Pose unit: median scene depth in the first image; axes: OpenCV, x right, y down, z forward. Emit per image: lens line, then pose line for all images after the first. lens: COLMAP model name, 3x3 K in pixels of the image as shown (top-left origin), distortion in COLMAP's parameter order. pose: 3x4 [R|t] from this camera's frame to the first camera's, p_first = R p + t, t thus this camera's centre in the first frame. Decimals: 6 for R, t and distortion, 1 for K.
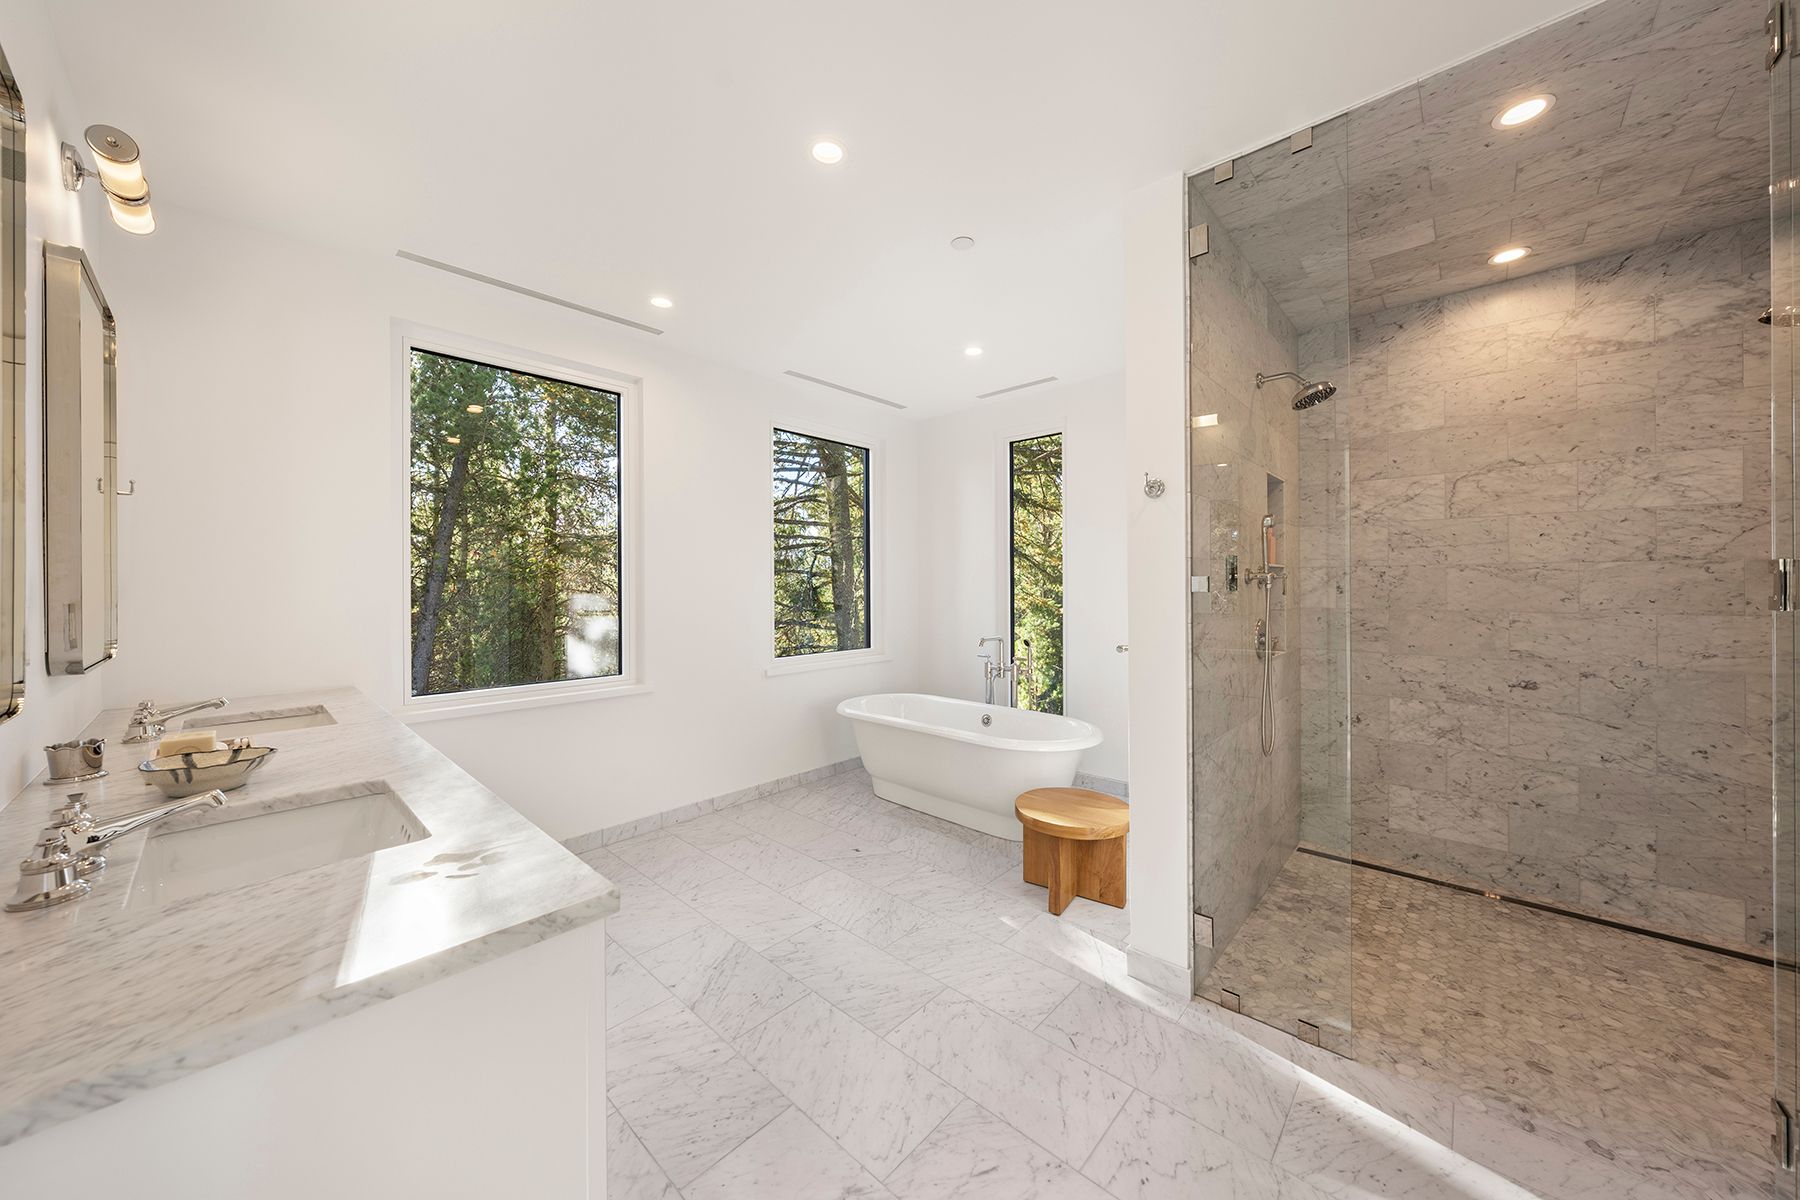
lens RADIAL K [[629.7, 0, 903.5], [0, 629.7, 588.7], [0, 0, 1]] dist [0.000840, -0.000001]
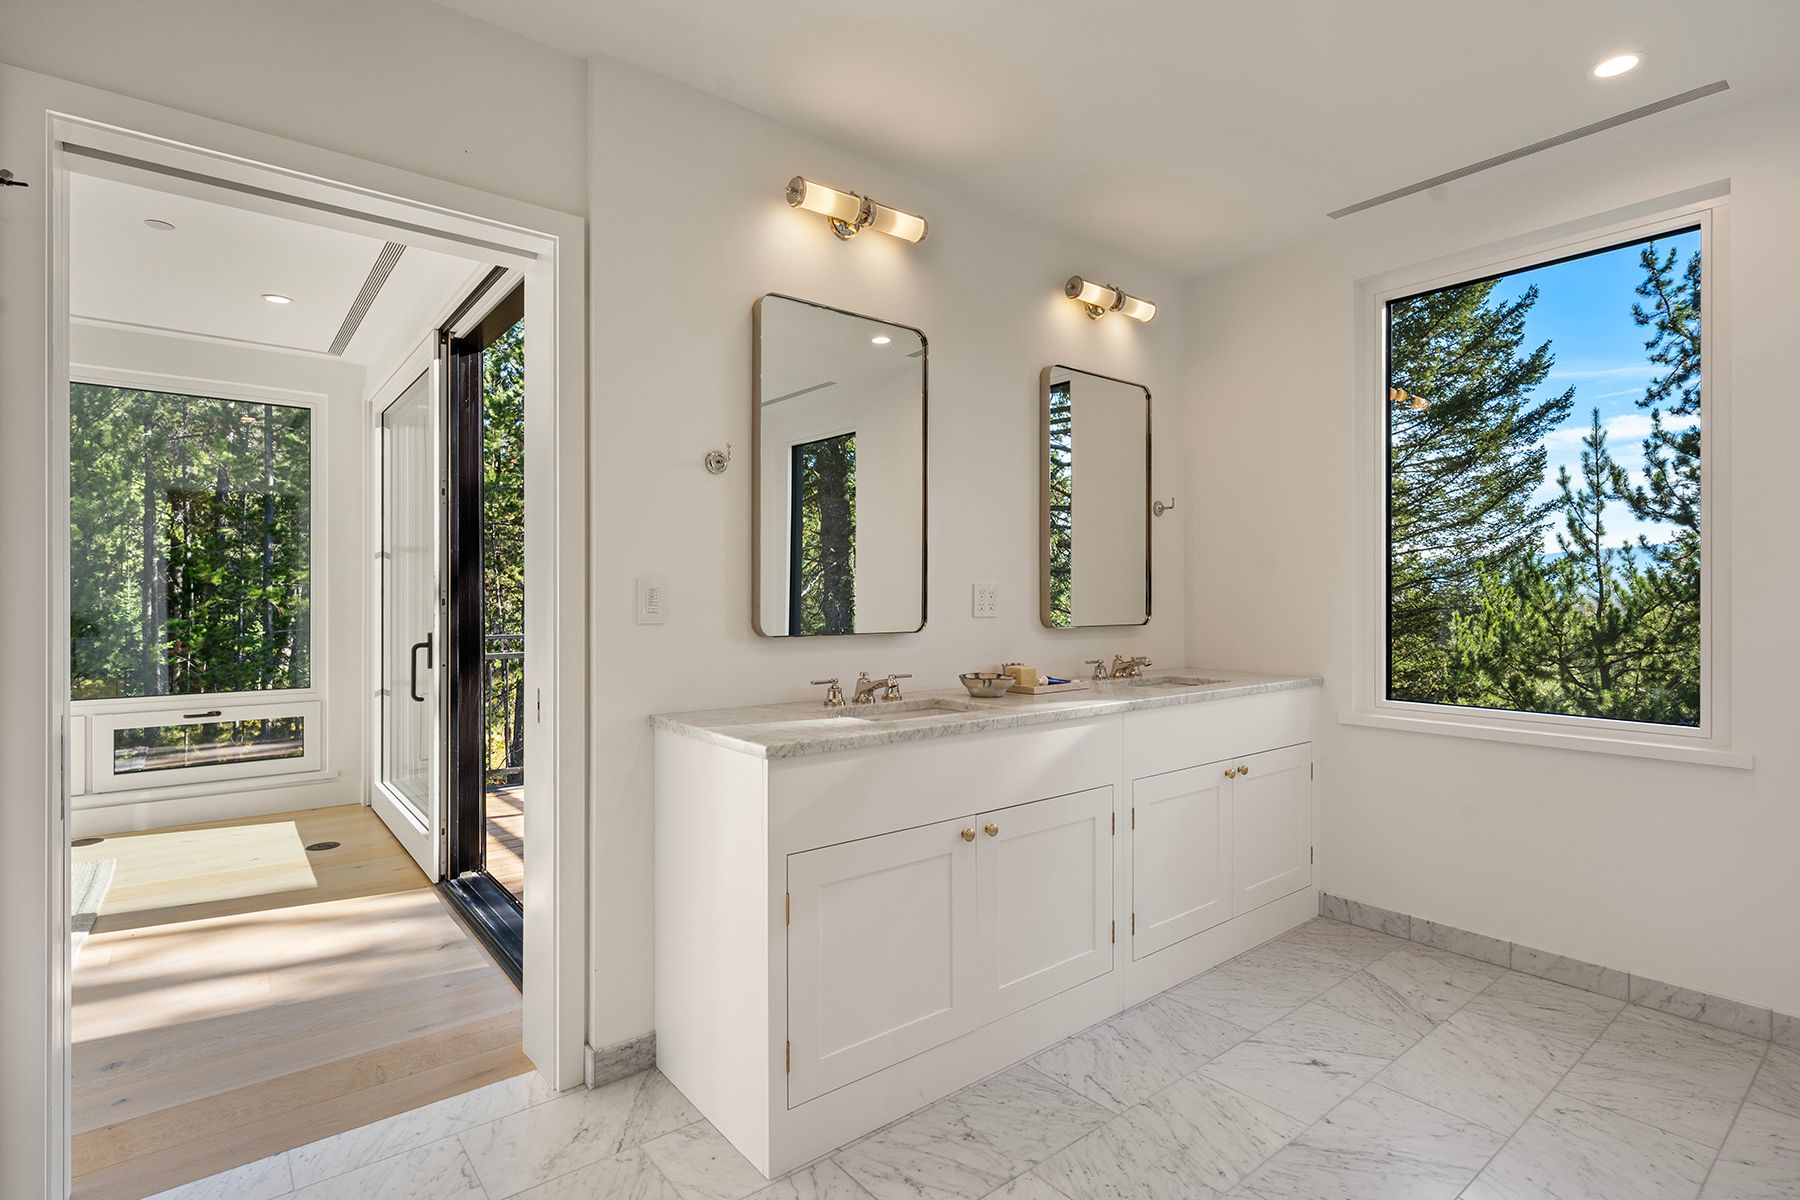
lens RADIAL K [[873.4, 0, 900.0], [0, 873.4, 600.0], [0, 0, 1]] dist [-0.001136, -0.000888]
pose [[-0.157047, 0.011812, -0.987521, 0.391366], [-0.003546, 0.999915, 0.012525, 0.015001], [0.987585, 0.005469, -0.156991, 0.384473]]
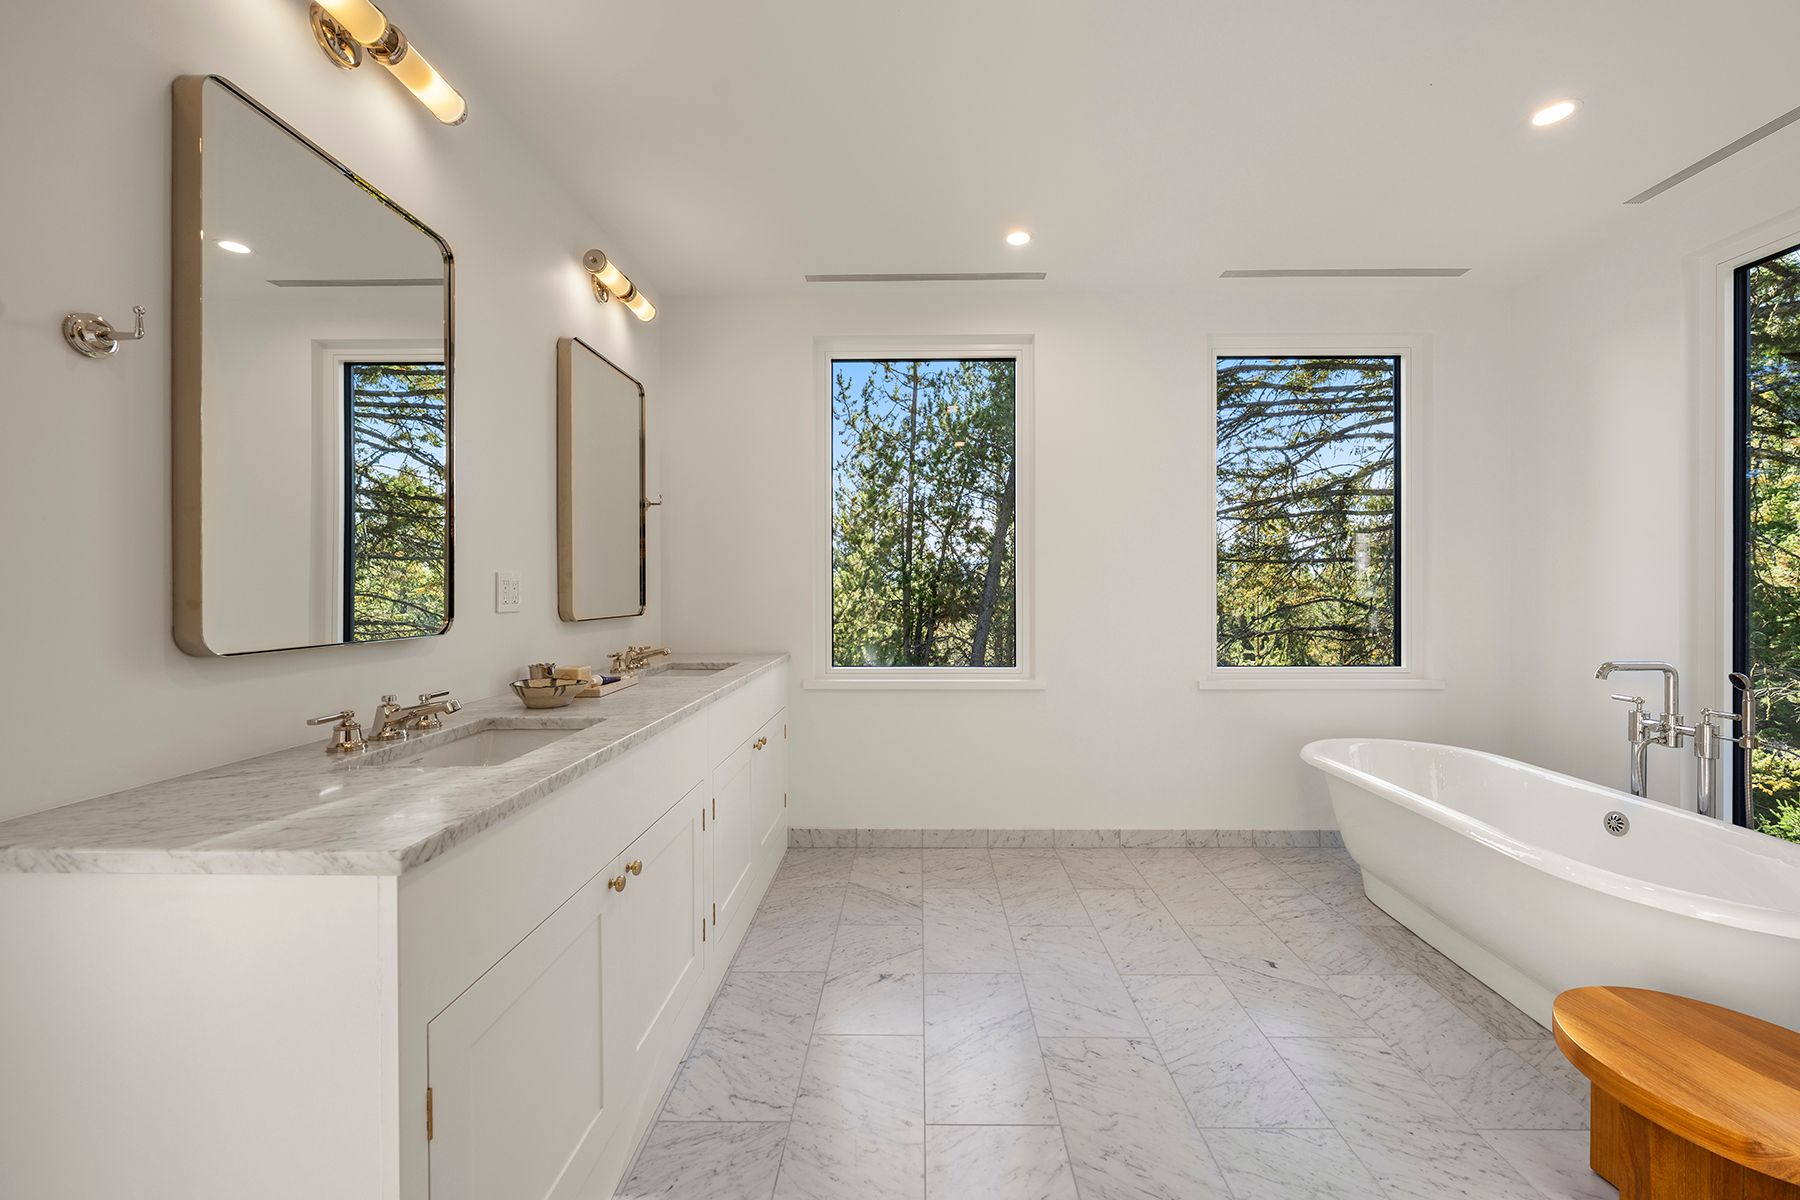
lens RADIAL K [[690.0, 0, 904.0], [0, 690.0, 591.1], [0, 0, 1]] dist [-0.001431, -0.000327]
pose [[0.659043, 0.008943, -0.752052, 0.179731], [-0.005255, 0.999960, 0.007285, 0.018687], [0.752087, -0.000849, 0.659063, 0.202151]]
